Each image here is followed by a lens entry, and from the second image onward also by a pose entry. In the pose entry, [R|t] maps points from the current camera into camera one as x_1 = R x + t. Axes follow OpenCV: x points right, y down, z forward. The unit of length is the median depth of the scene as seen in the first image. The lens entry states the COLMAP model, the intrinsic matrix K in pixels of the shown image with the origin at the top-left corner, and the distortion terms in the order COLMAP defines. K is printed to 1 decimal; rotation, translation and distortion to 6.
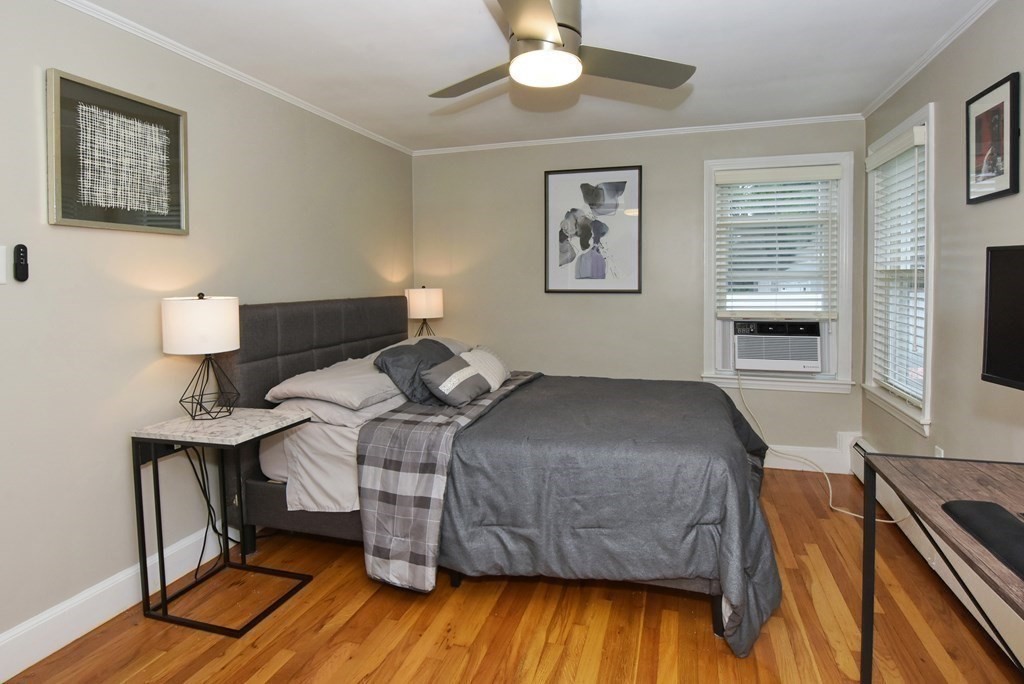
lens RADIAL K [[546.8, 0, 527.2], [0, 546.8, 319.8], [0, 0, 1]] dist [0.016019, -0.012409]
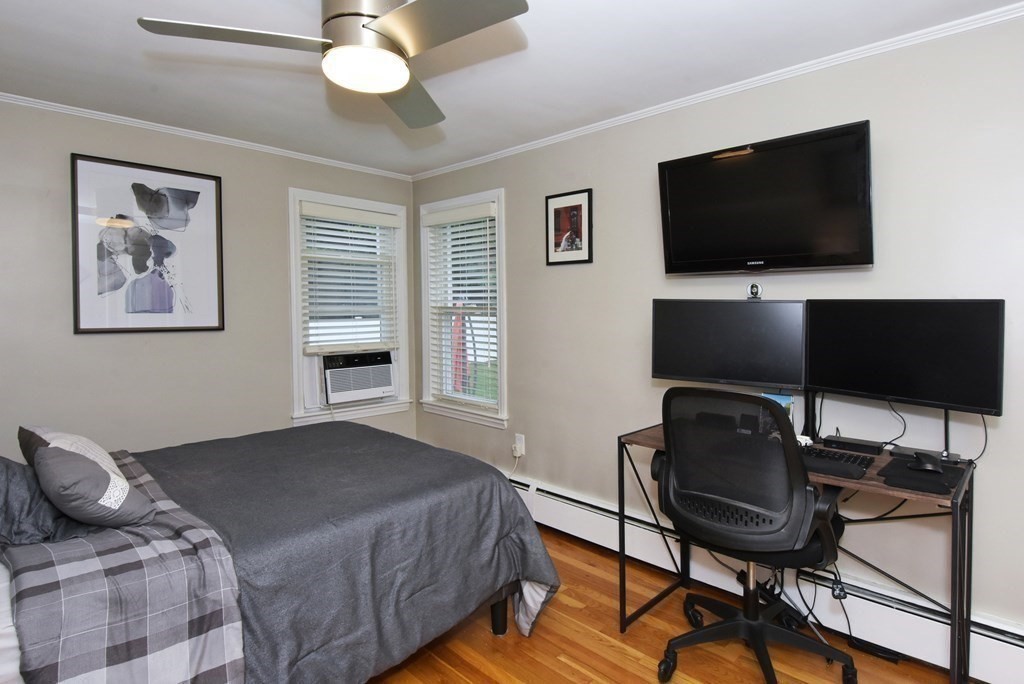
lens RADIAL K [[546.8, 0, 522.8], [0, 546.8, 331.7], [0, 0, 1]] dist [0.016019, -0.012409]
pose [[0.473241, -0.031568, 0.880367, -0.311442], [0.059099, 0.998244, 0.004027, -0.023135], [-0.878949, 0.050123, 0.474275, 0.209441]]
